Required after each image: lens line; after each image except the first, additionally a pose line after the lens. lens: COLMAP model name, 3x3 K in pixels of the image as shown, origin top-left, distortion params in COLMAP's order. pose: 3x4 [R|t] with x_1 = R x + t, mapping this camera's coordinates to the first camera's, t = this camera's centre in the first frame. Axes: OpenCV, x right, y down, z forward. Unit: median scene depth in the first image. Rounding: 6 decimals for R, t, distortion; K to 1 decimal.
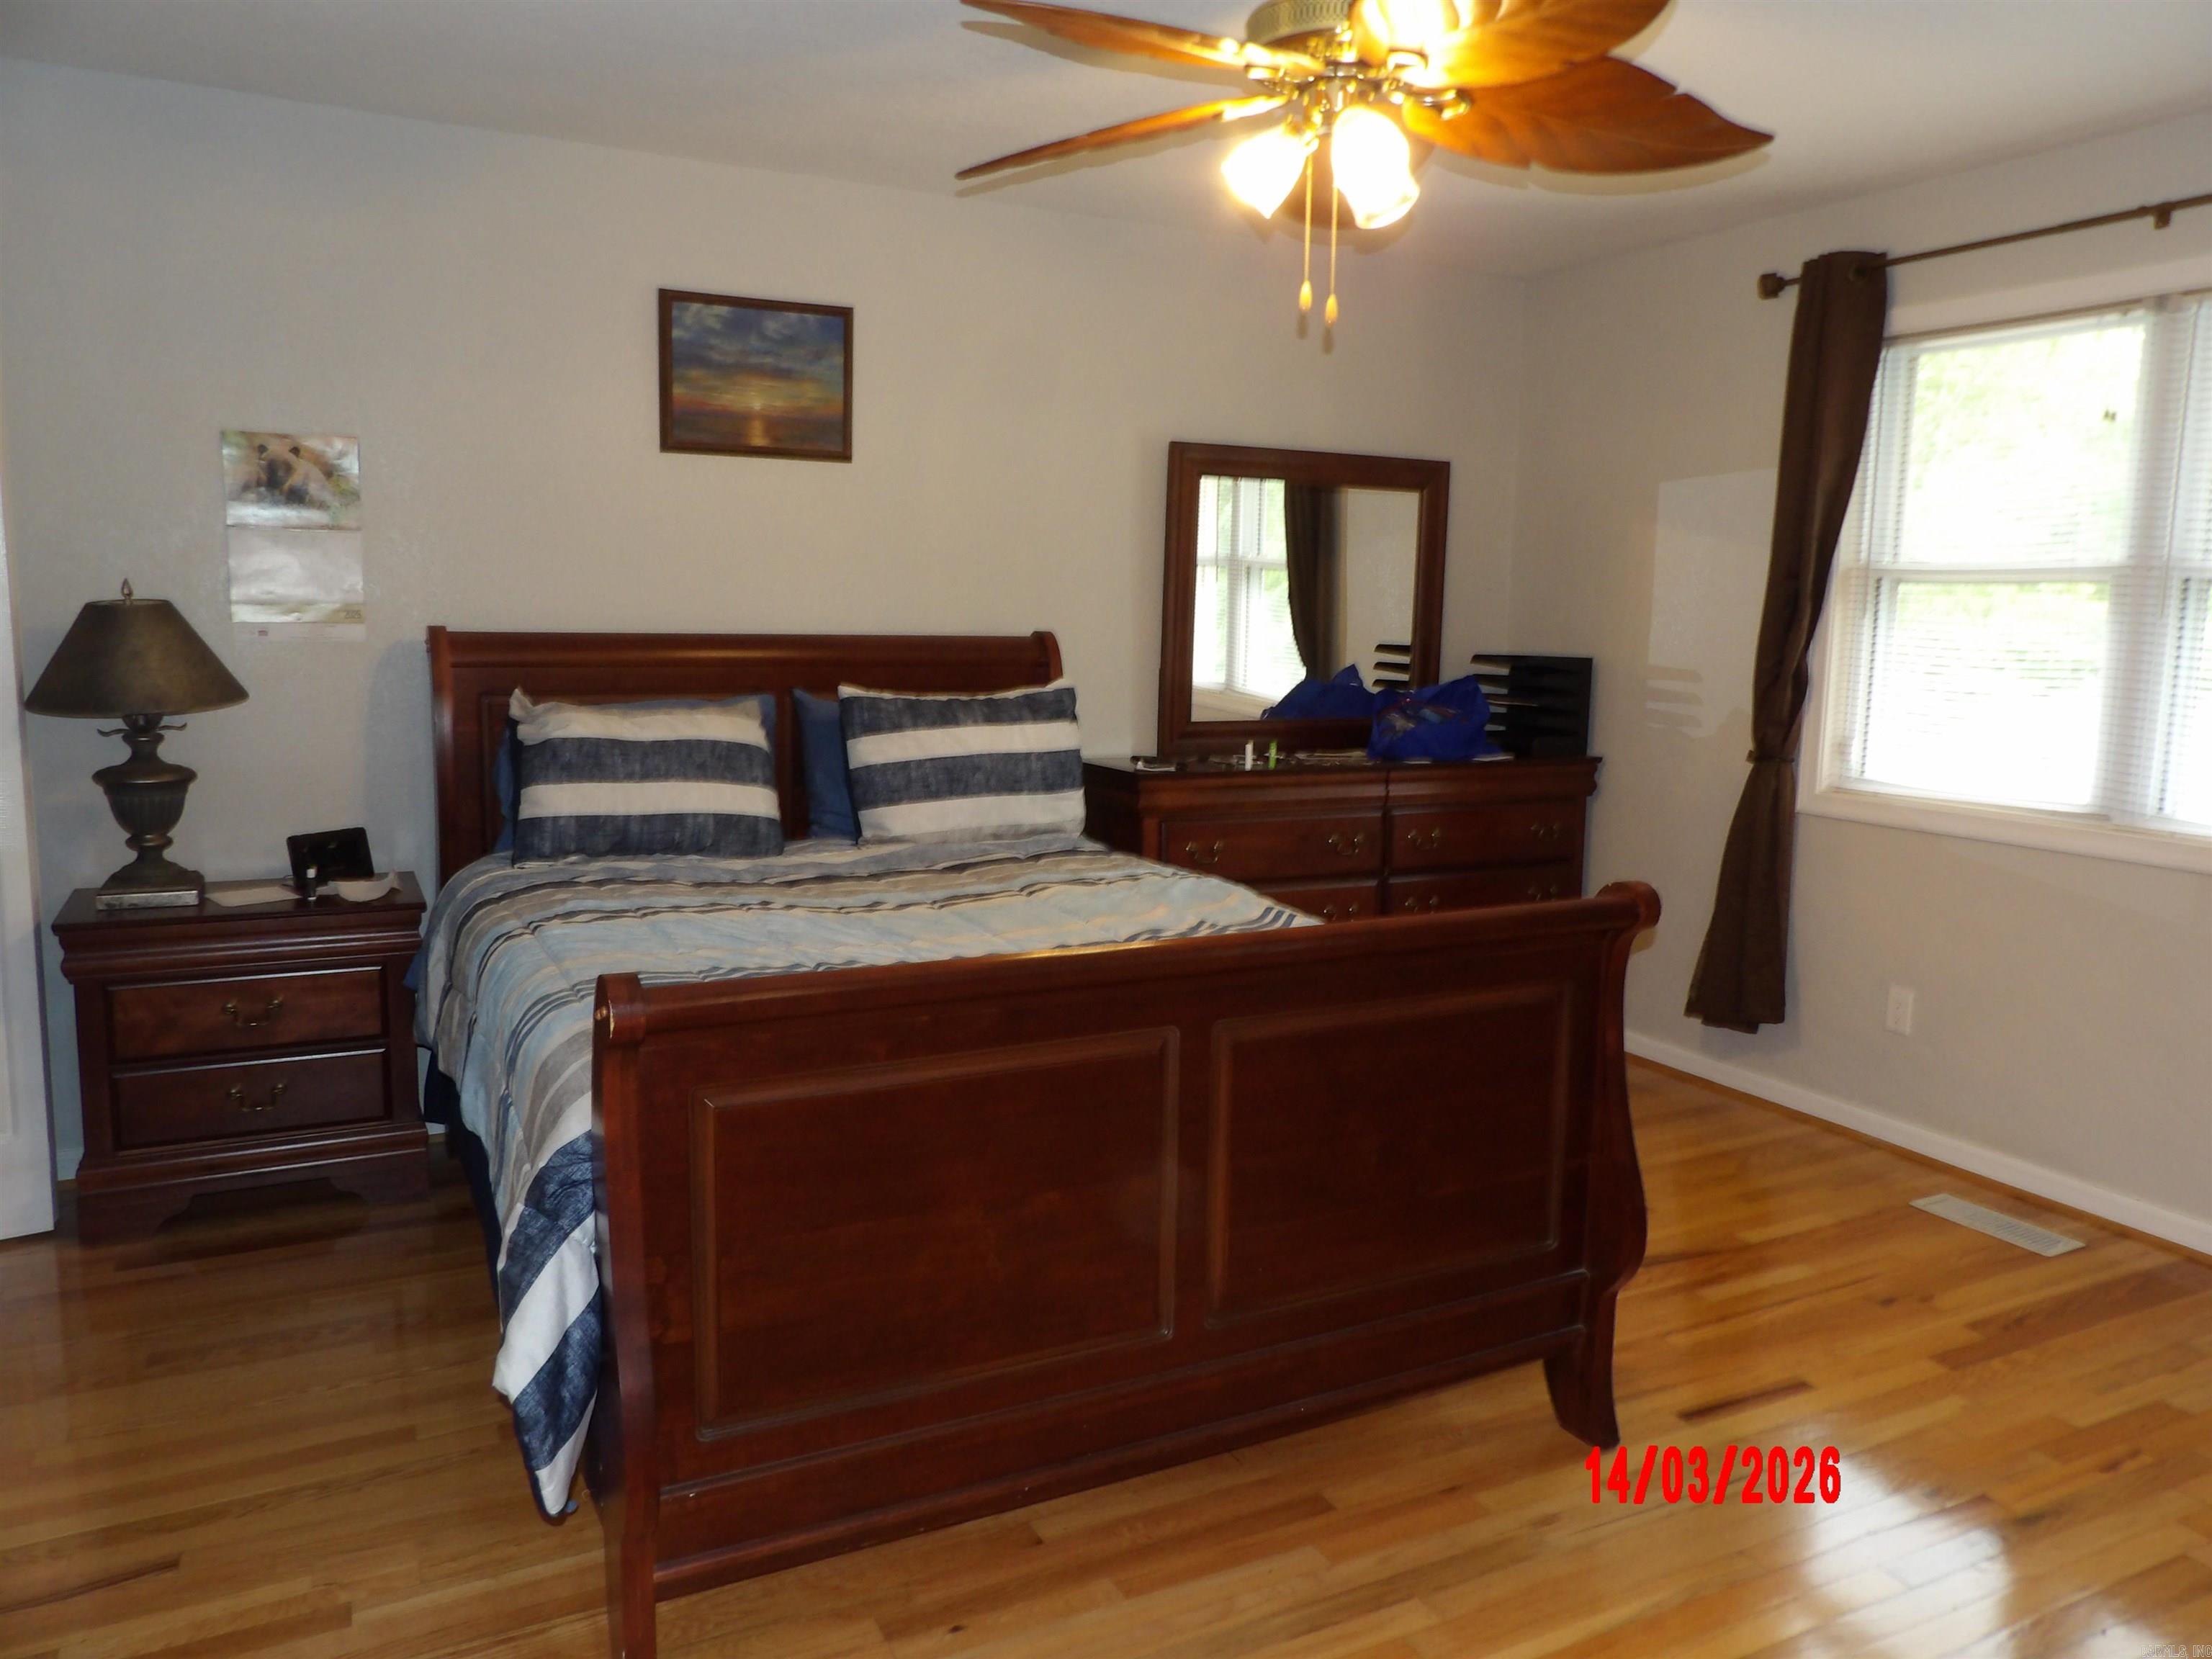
lens RADIAL K [[1588.2, 0, 1105.5], [0, 1588.2, 833.3], [0, 0, 1]] dist [-0.037268, 0.040438]
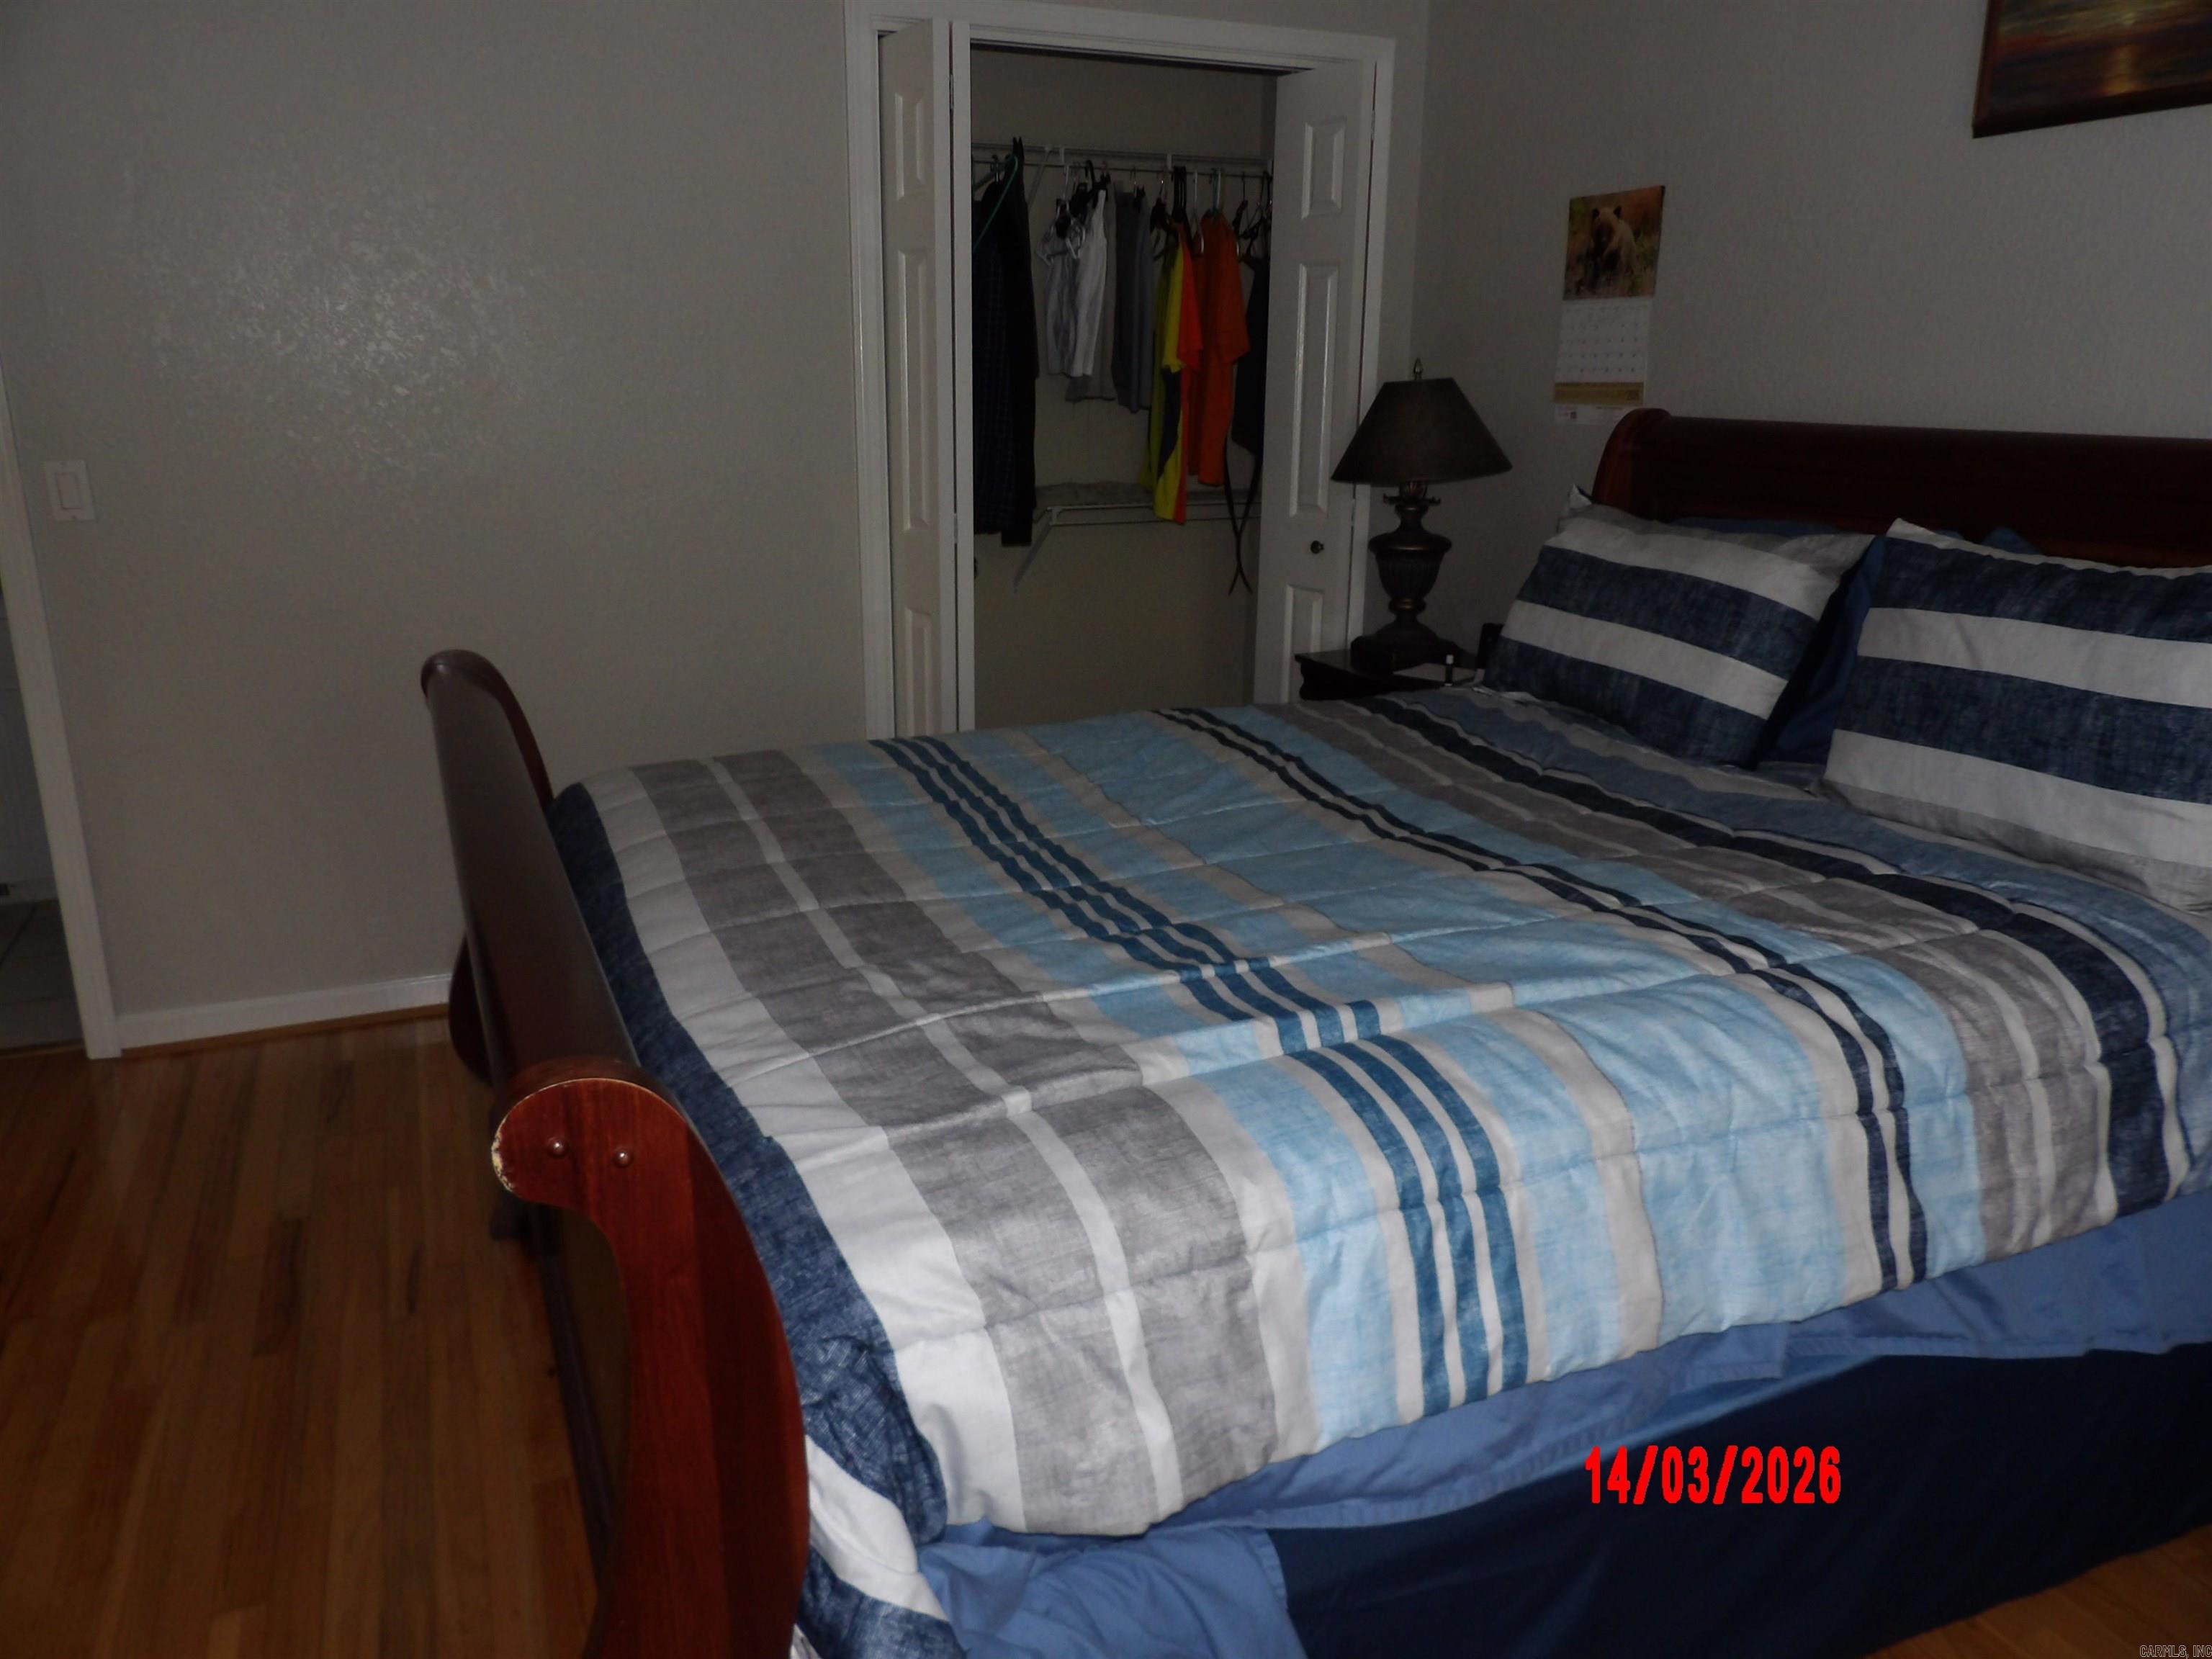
lens RADIAL K [[1588.2, 0, 1102.9], [0, 1588.2, 836.5], [0, 0, 1]] dist [-0.037268, 0.040438]
pose [[-0.081526, 0.265649, -0.960616, 0.486558], [-0.142990, 0.950737, 0.275053, -0.106848], [0.986361, 0.159782, -0.039525, 0.798965]]
